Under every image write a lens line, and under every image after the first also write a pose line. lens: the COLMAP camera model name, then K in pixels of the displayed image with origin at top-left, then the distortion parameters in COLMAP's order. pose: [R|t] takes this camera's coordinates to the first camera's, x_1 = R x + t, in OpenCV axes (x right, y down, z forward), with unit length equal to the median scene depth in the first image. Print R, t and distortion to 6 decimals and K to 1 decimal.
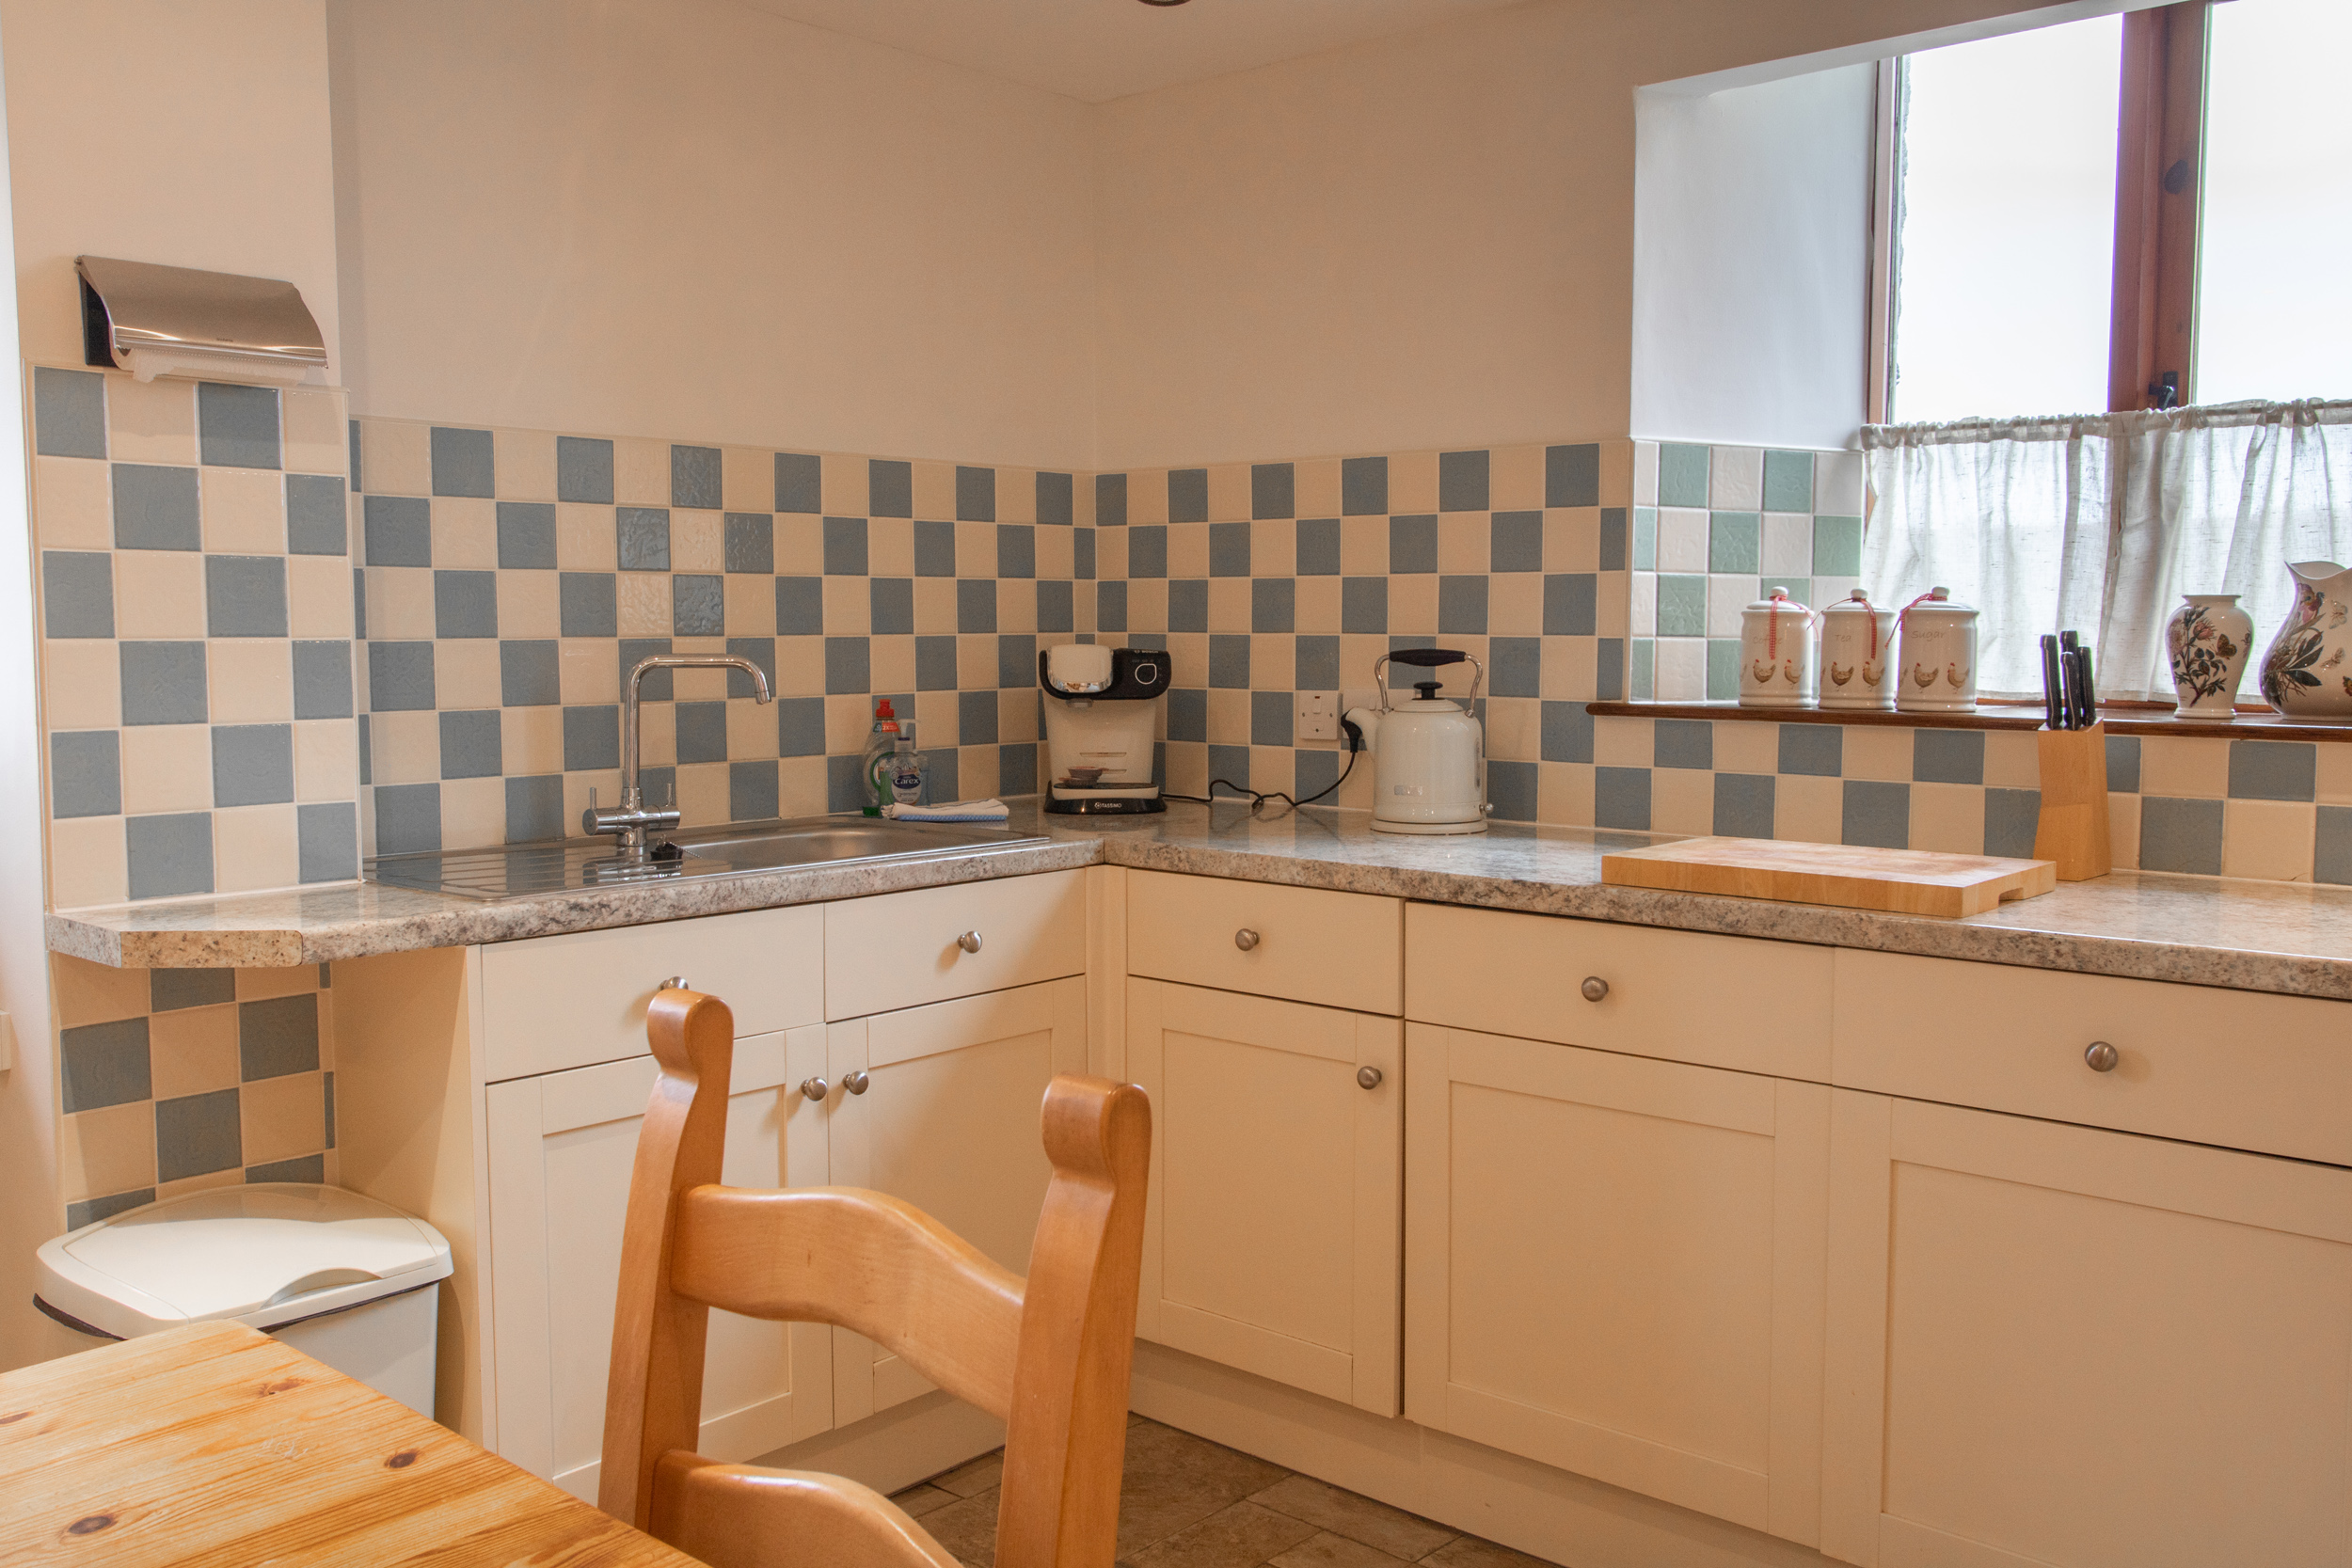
lens RADIAL K [[2059.1, 0, 1176.0], [0, 2059.1, 784.0], [0, 0, 1]] dist [0.008992, 0.010702]
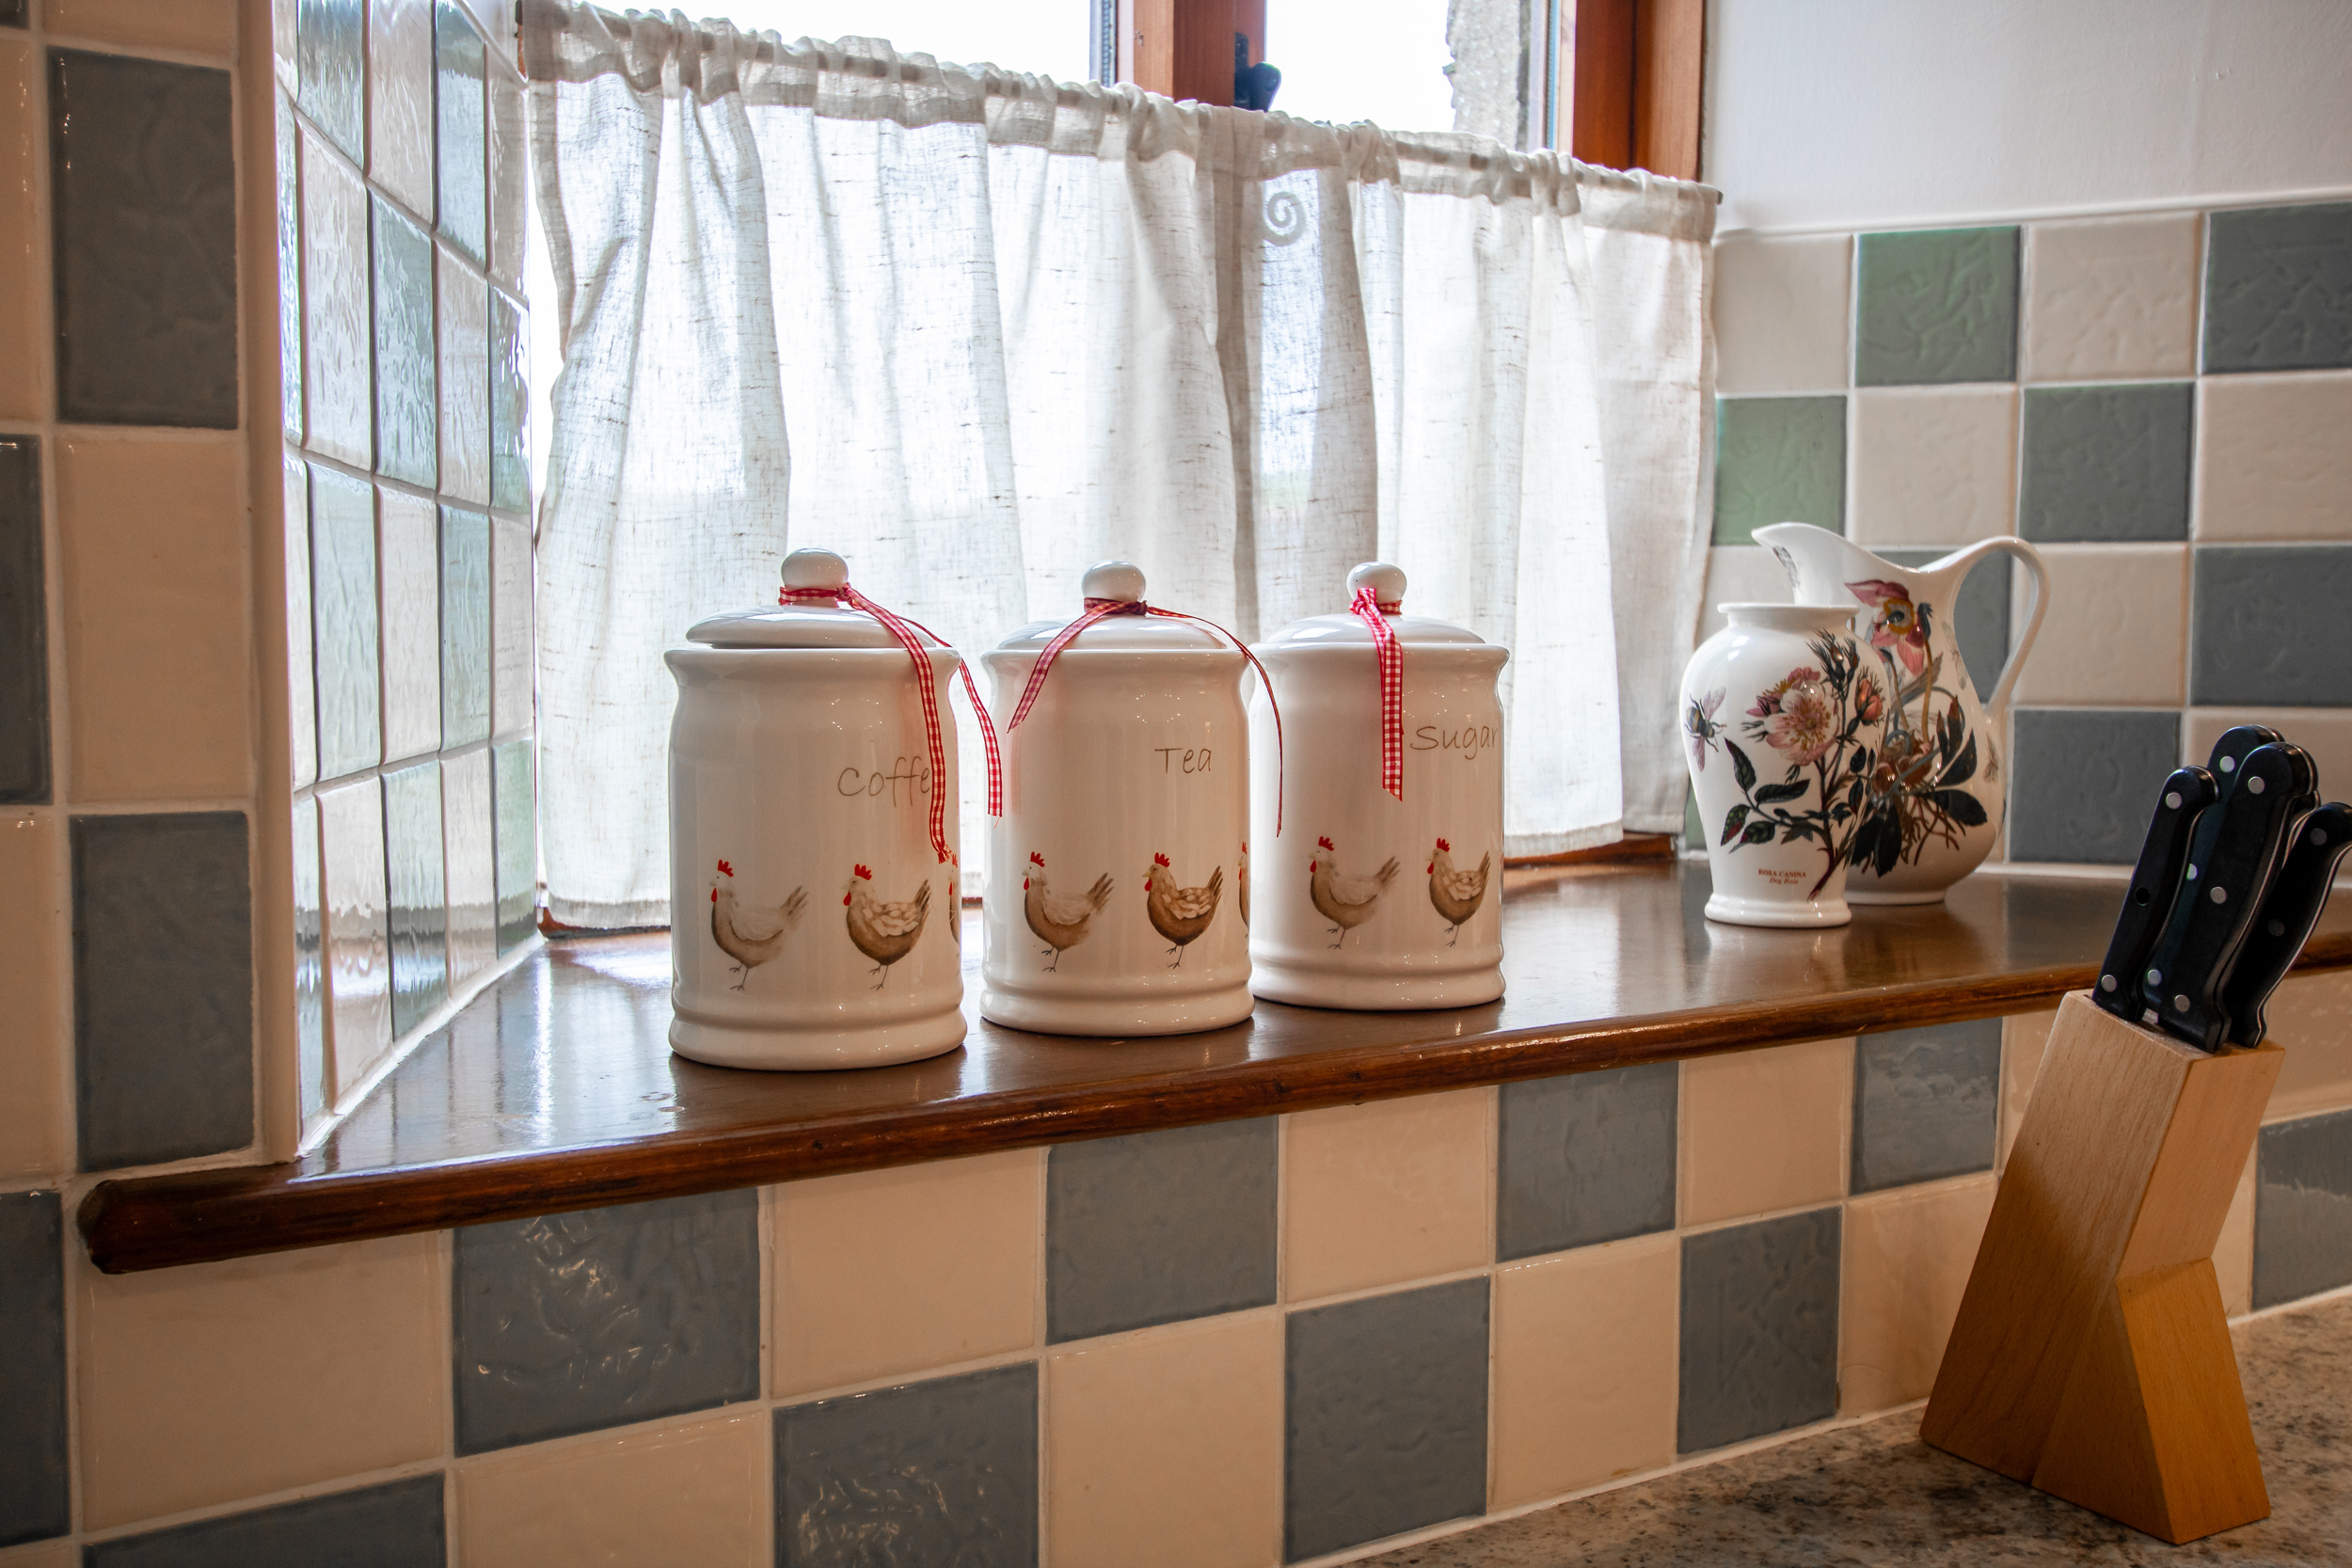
lens RADIAL K [[2258.2, 0, 1176.0], [0, 2258.2, 784.0], [0, 0, 1]] dist [-0.013627, -0.007708]
pose [[0.274552, -0.069109, 0.959086, 0.055012], [0.072177, 0.996081, 0.051113, -0.078708], [-0.958860, 0.055191, 0.278464, 0.886662]]
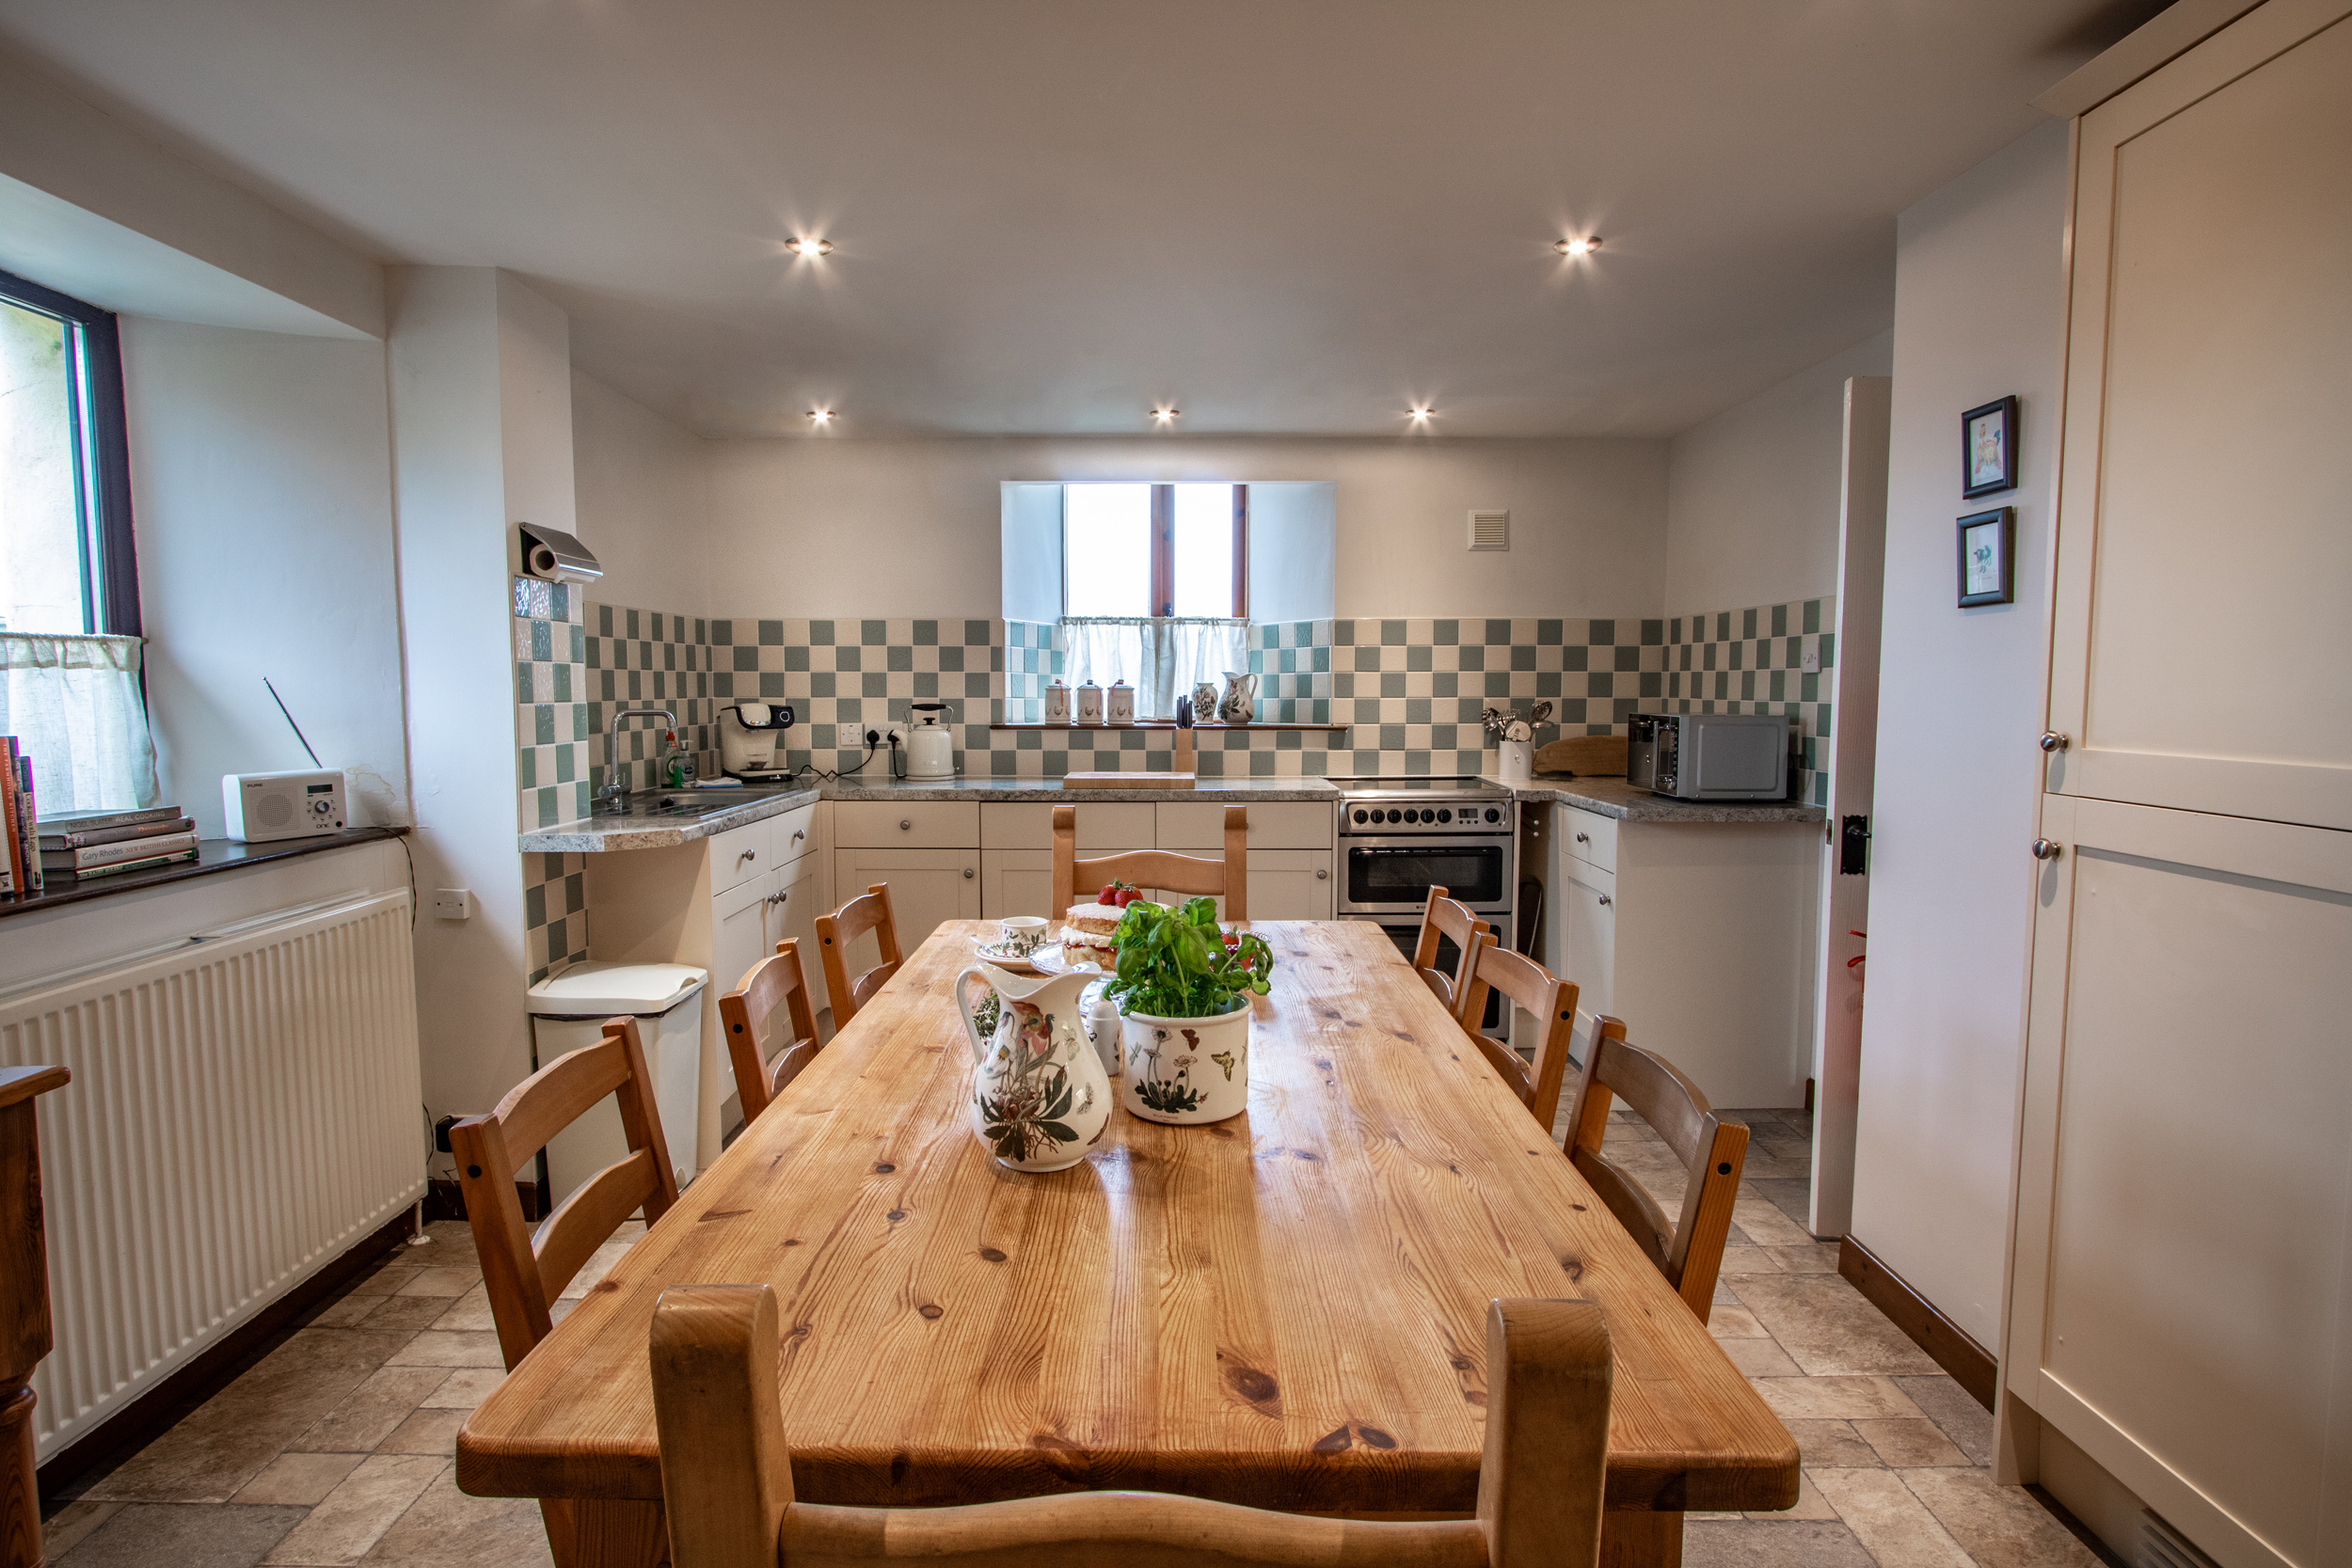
lens RADIAL K [[1270.1, 0, 1176.0], [0, 1270.1, 784.0], [0, 0, 1]] dist [-0.019097, -0.000014]
pose [[0.743106, -0.050882, 0.667236, -0.673923], [0.053210, 0.998441, 0.016879, 0.018448], [-0.667055, 0.022961, 0.744655, -0.293551]]
